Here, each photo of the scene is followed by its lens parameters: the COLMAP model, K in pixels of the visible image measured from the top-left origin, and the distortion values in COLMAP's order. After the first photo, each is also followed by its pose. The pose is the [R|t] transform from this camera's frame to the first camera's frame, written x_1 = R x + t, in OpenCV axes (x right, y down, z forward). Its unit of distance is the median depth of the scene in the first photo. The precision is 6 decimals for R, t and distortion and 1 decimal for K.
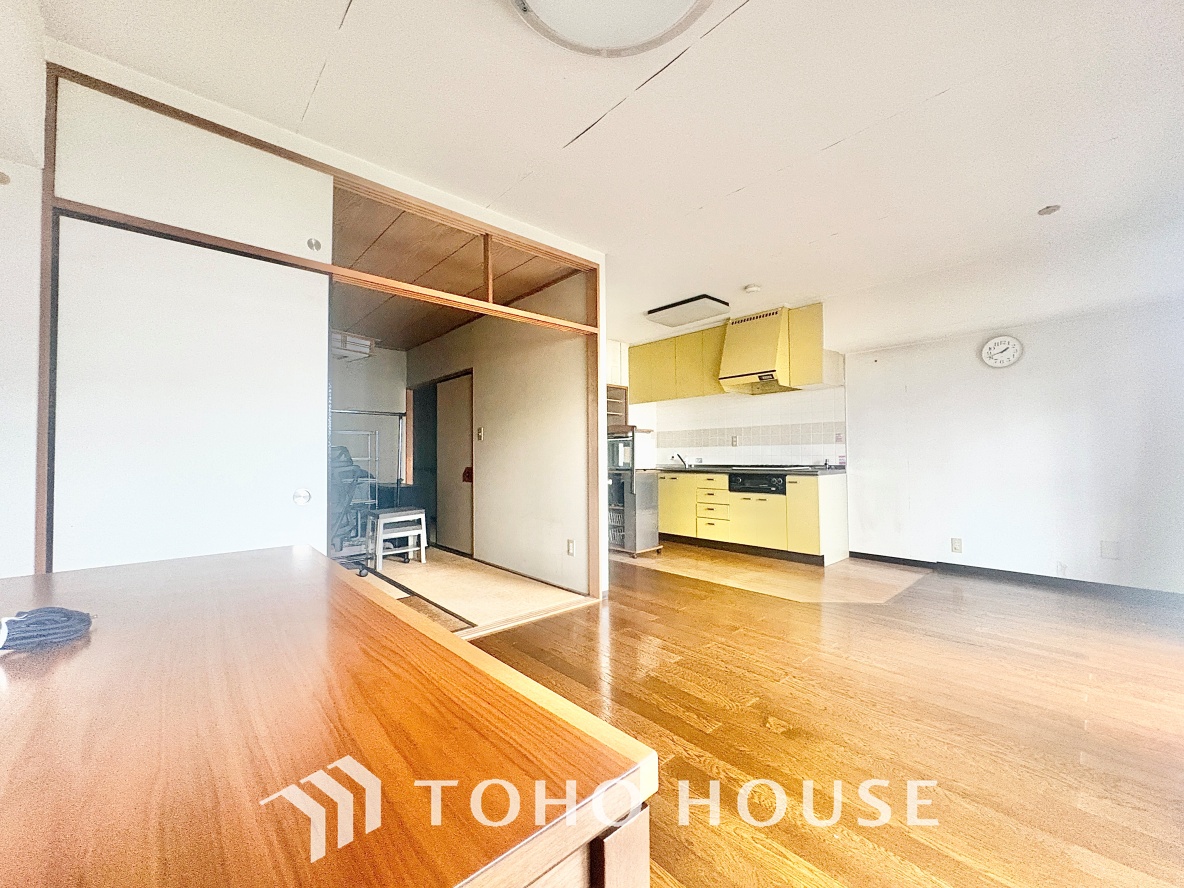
lens RADIAL K [[471.4, 0, 592.6], [0, 471.4, 443.3], [0, 0, 1]] dist [0.000224, 0.000570]
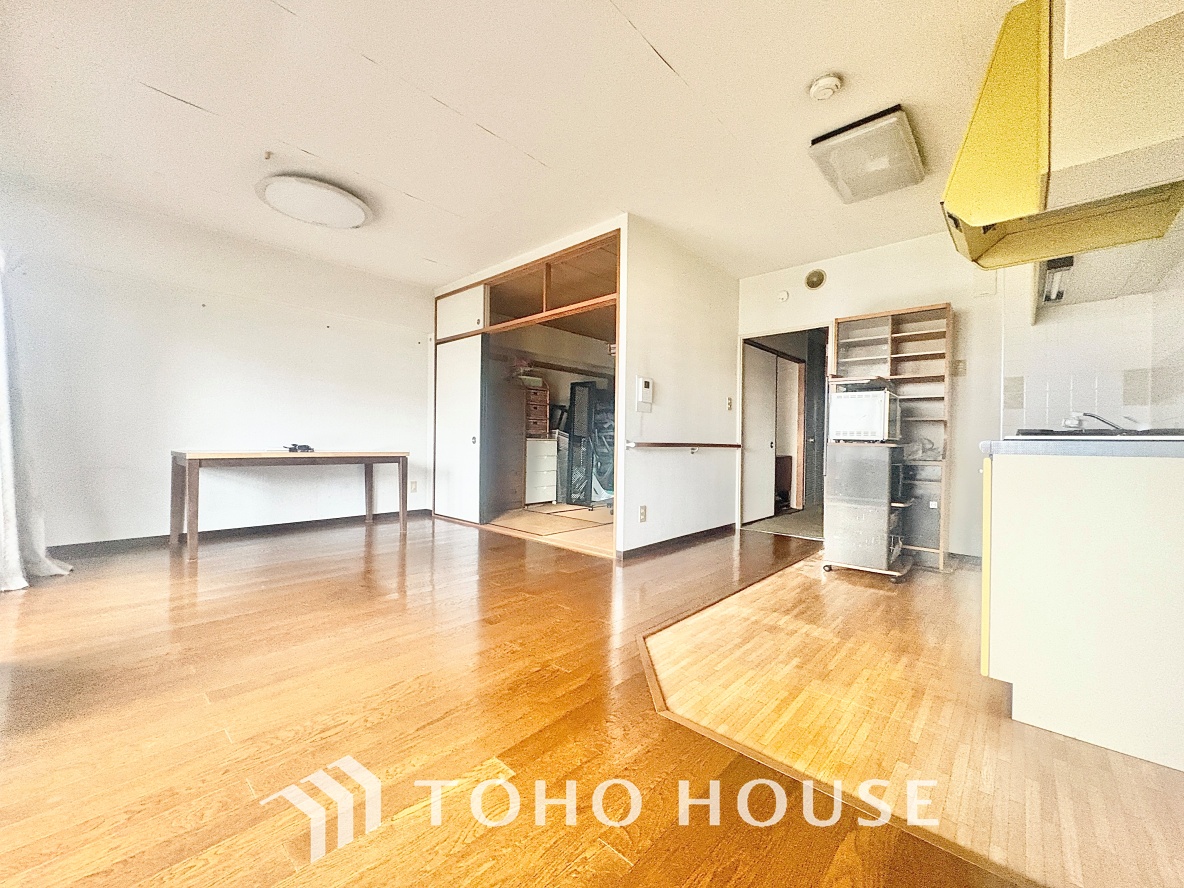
lens RADIAL K [[471.4, 0, 592.7], [0, 471.4, 443.2], [0, 0, 1]] dist [0.000224, 0.000570]
pose [[0.096460, 0.012395, -0.995260, 0.783309], [0.012383, 0.999830, 0.013652, 0.050636], [0.995260, -0.013641, 0.096290, 0.647626]]
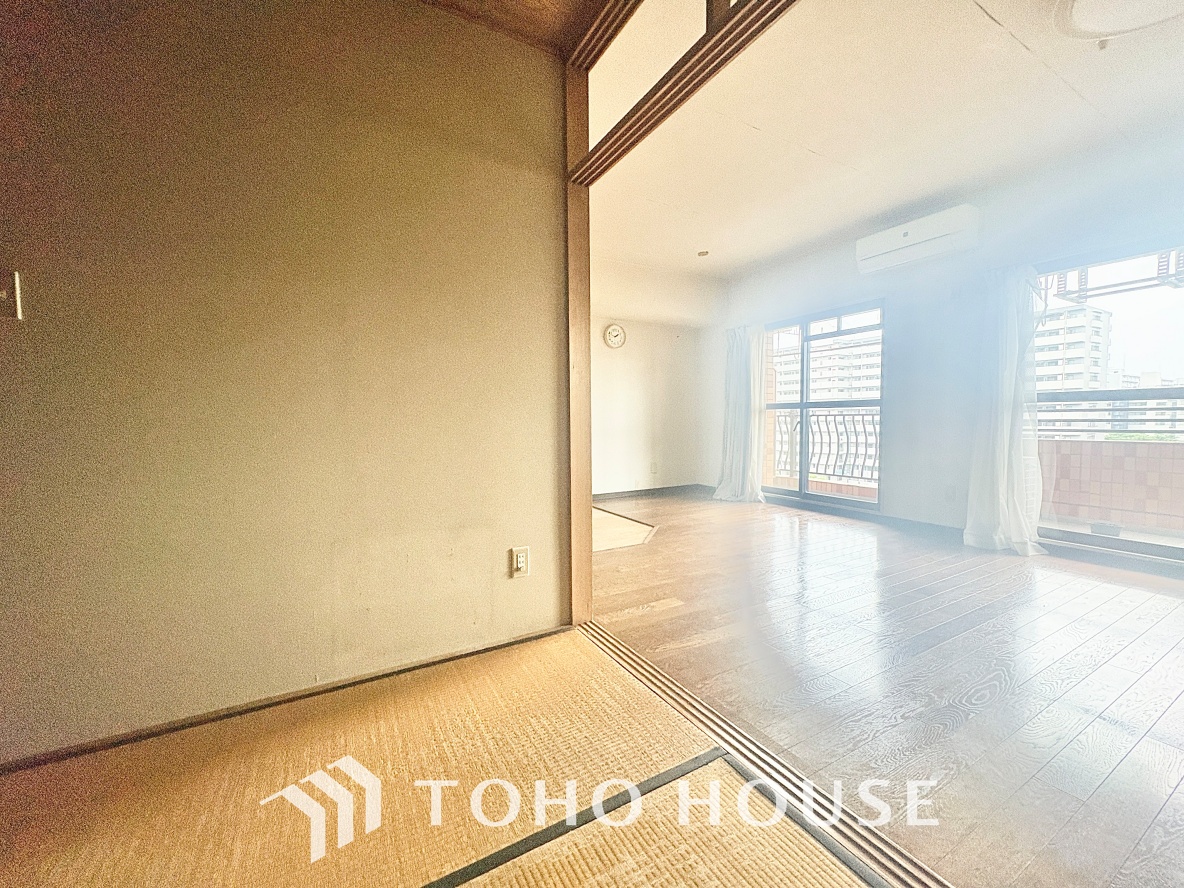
lens RADIAL K [[471.4, 0, 594.9], [0, 471.4, 442.7], [0, 0, 1]] dist [0.000224, 0.000570]
pose [[0.215225, -0.042912, 0.975621, -0.446922], [-0.020210, 0.998624, 0.048382, 0.045643], [-0.976355, -0.030130, 0.214062, 0.653959]]
